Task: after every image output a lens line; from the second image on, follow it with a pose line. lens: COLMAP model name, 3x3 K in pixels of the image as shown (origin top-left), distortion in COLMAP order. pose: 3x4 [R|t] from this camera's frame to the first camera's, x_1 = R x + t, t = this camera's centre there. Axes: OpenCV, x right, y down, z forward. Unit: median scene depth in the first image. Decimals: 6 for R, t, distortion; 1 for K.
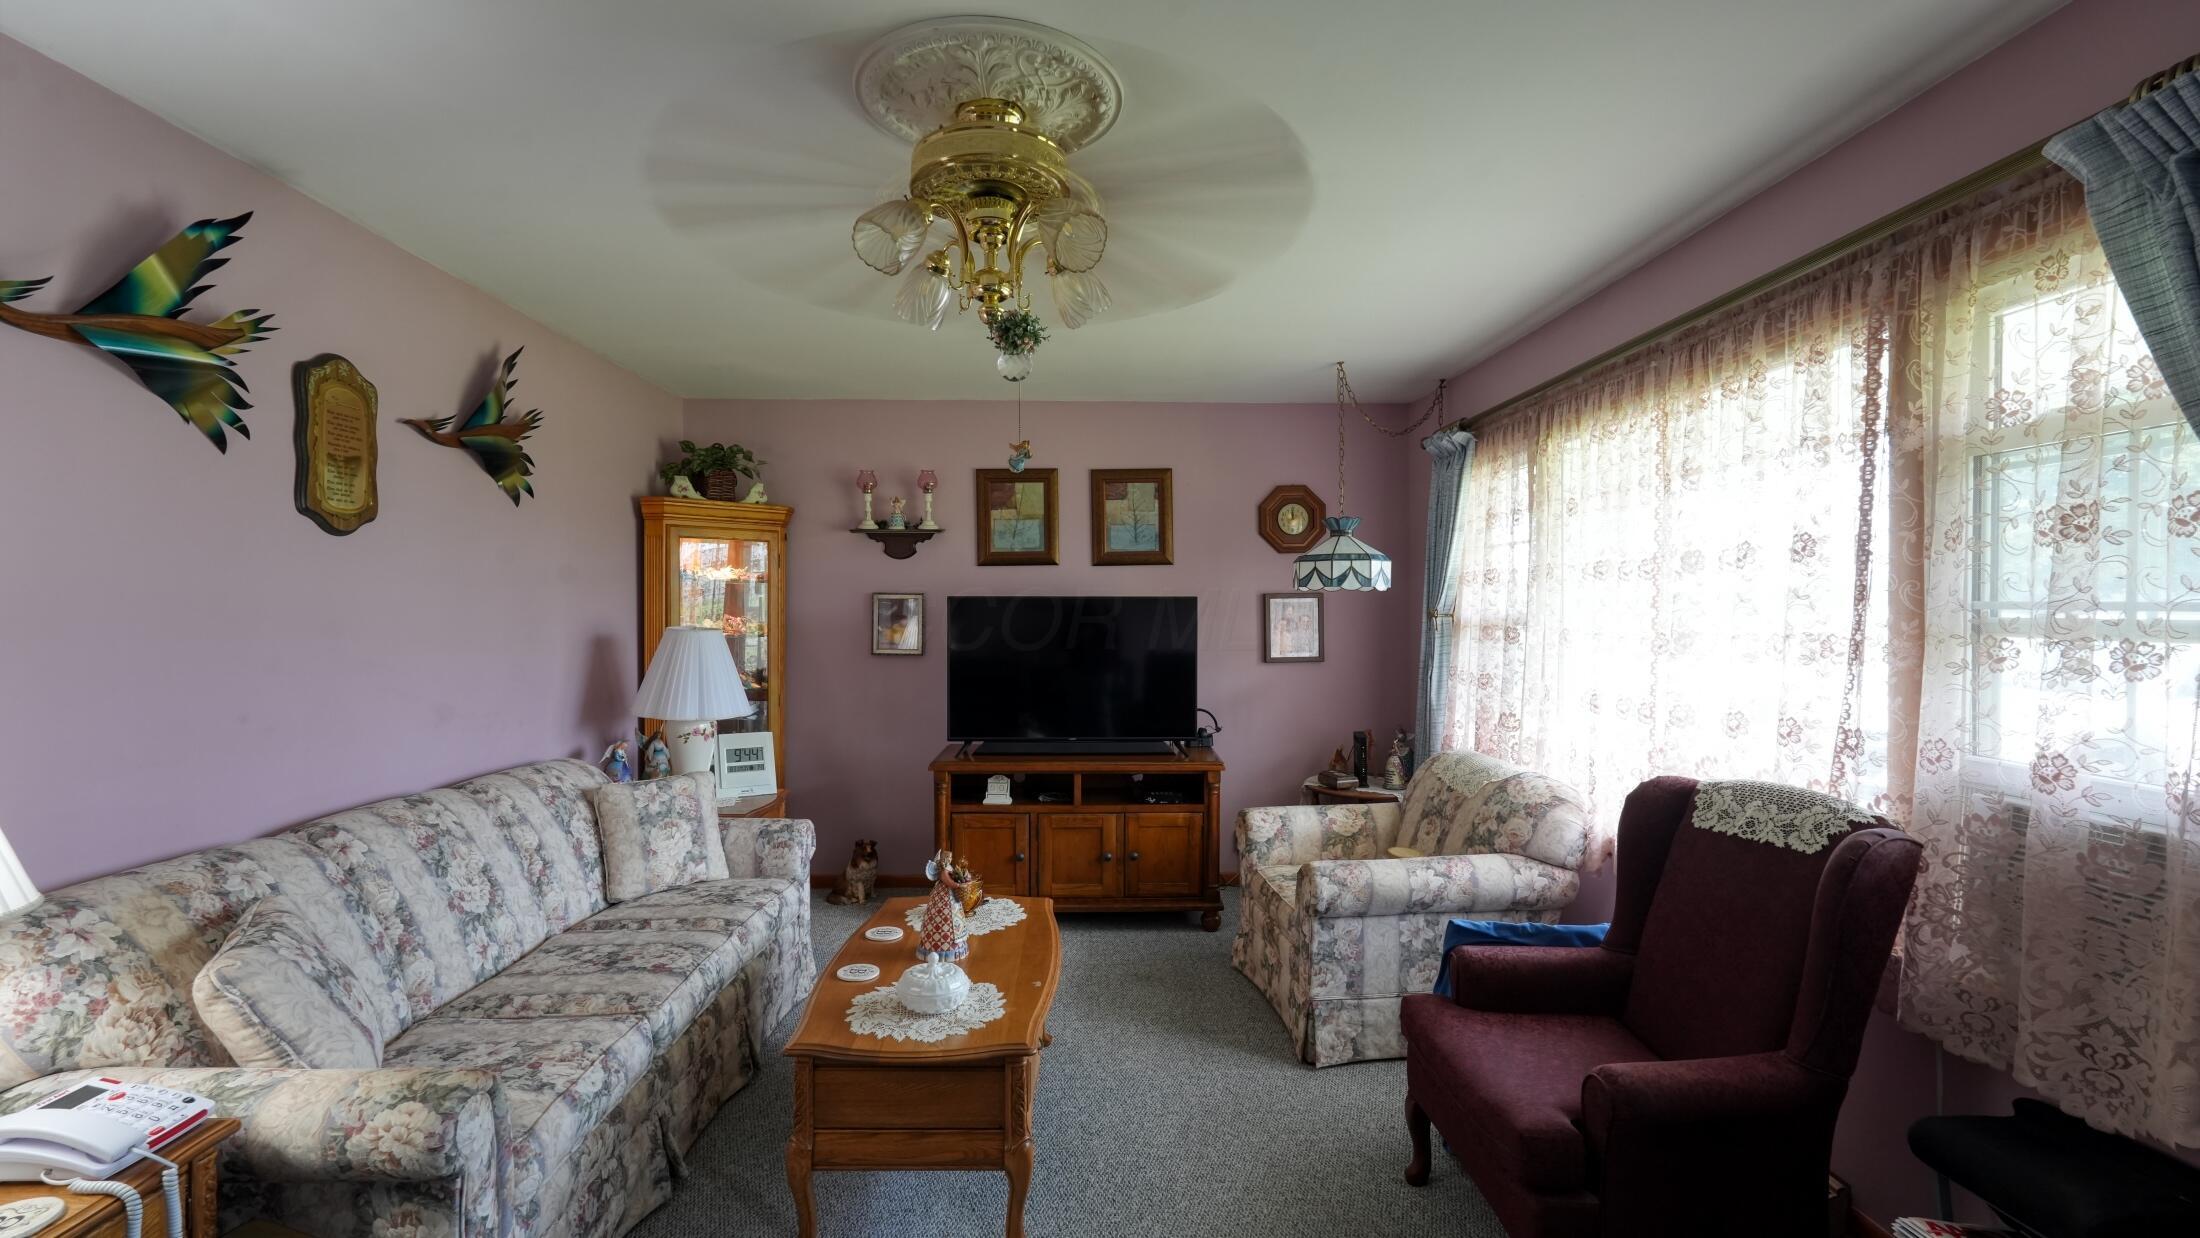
lens RADIAL K [[961.7, 0, 1098.5], [0, 961.7, 620.1], [0, 0, 1]] dist [-0.015622, 0.007813]
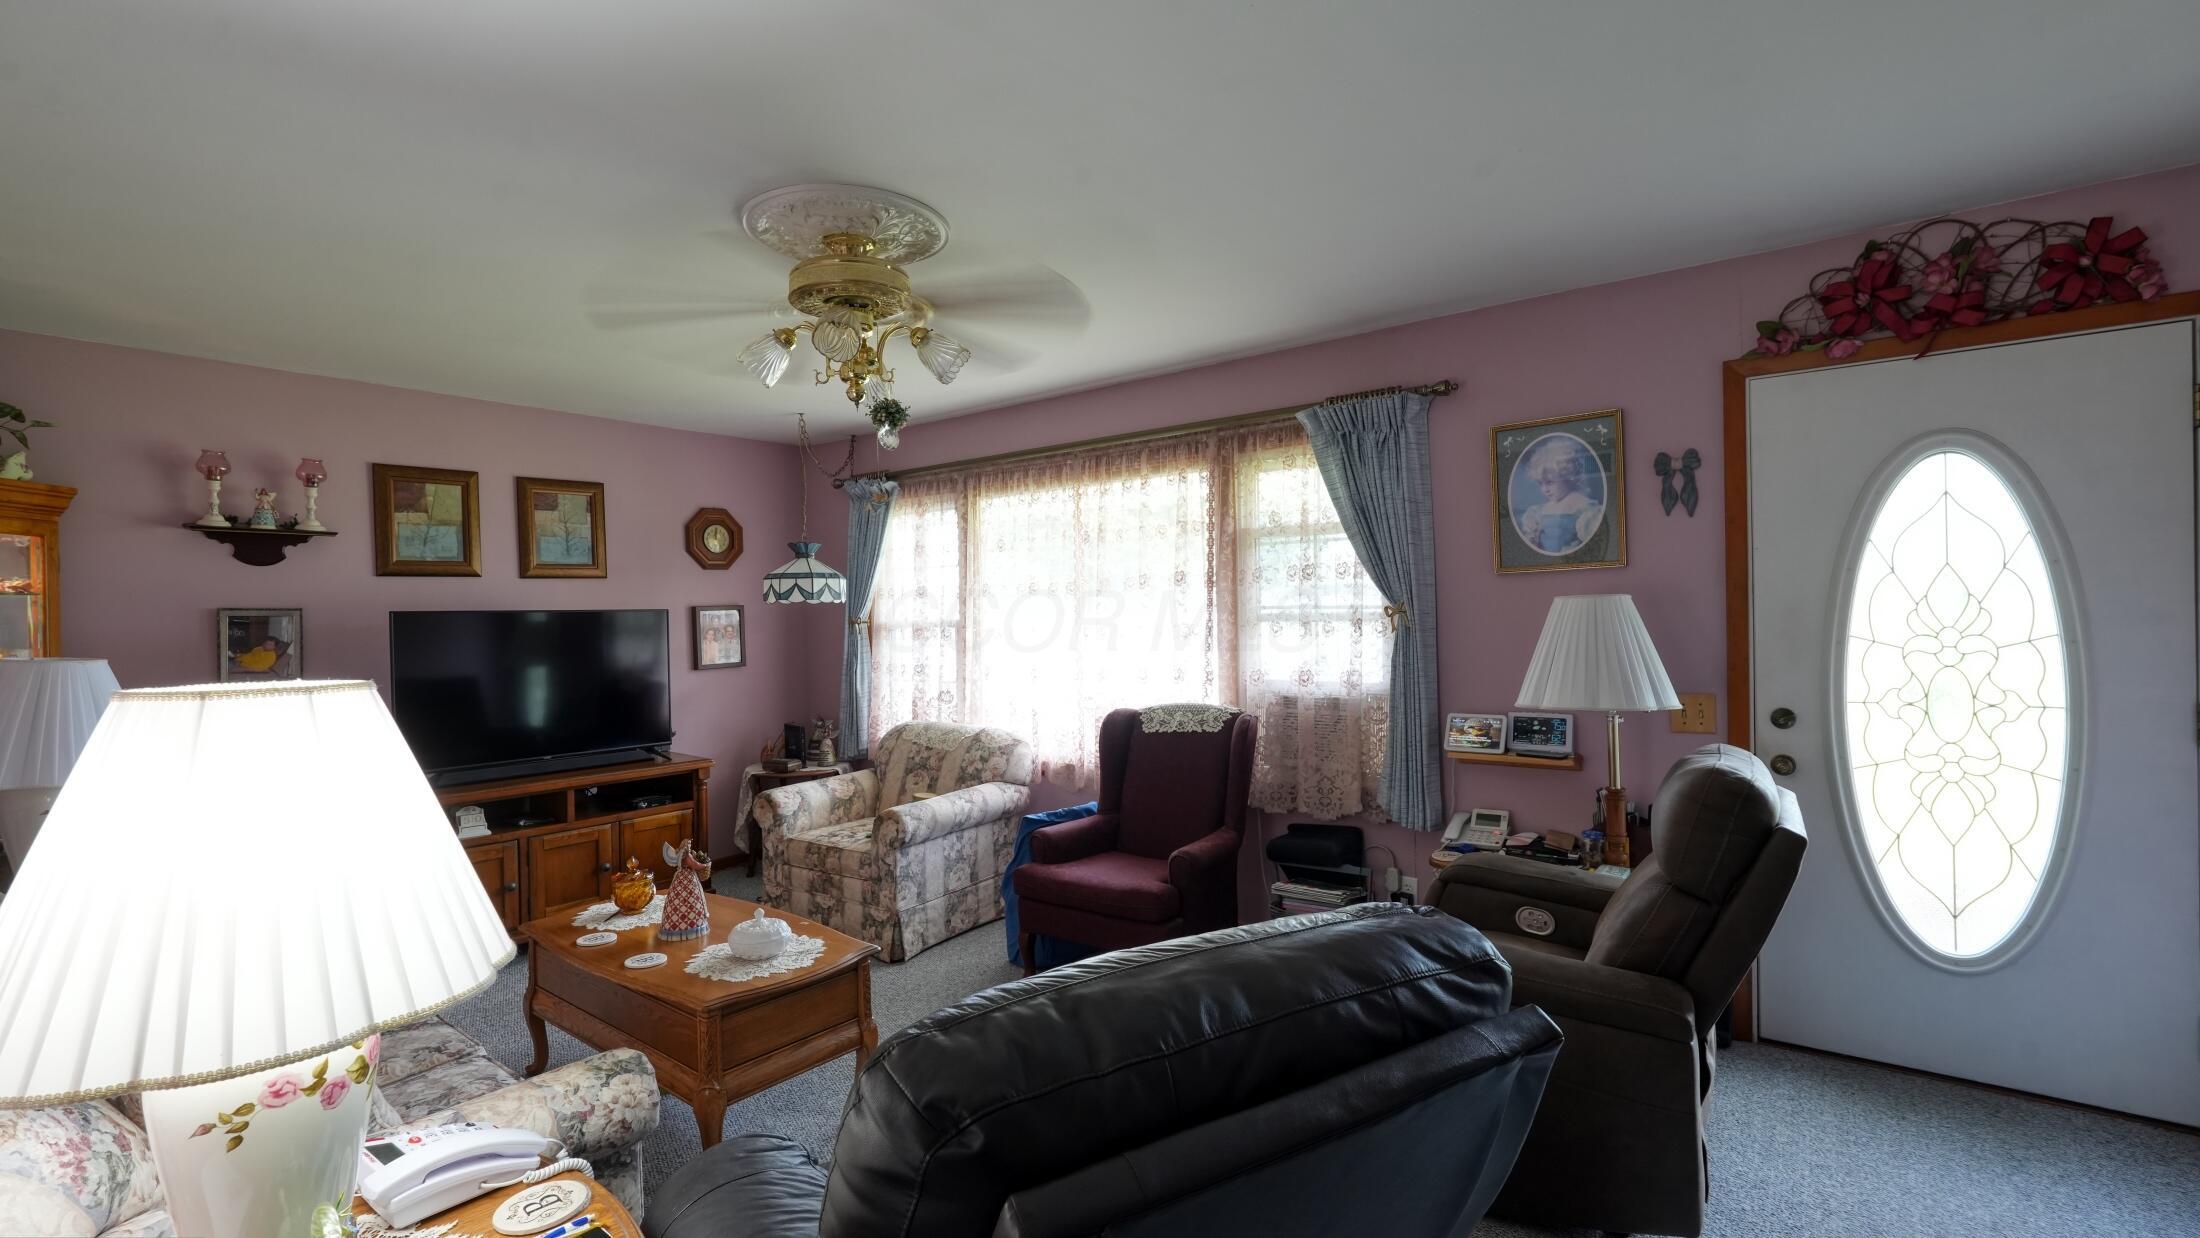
lens RADIAL K [[961.7, 0, 1098.5], [0, 961.7, 620.1], [0, 0, 1]] dist [-0.015622, 0.007813]
pose [[0.632460, -0.016892, 0.774409, -0.619295], [0.027850, 0.999612, -0.000940, 0.002599], [-0.774092, 0.022162, 0.632685, -0.060362]]
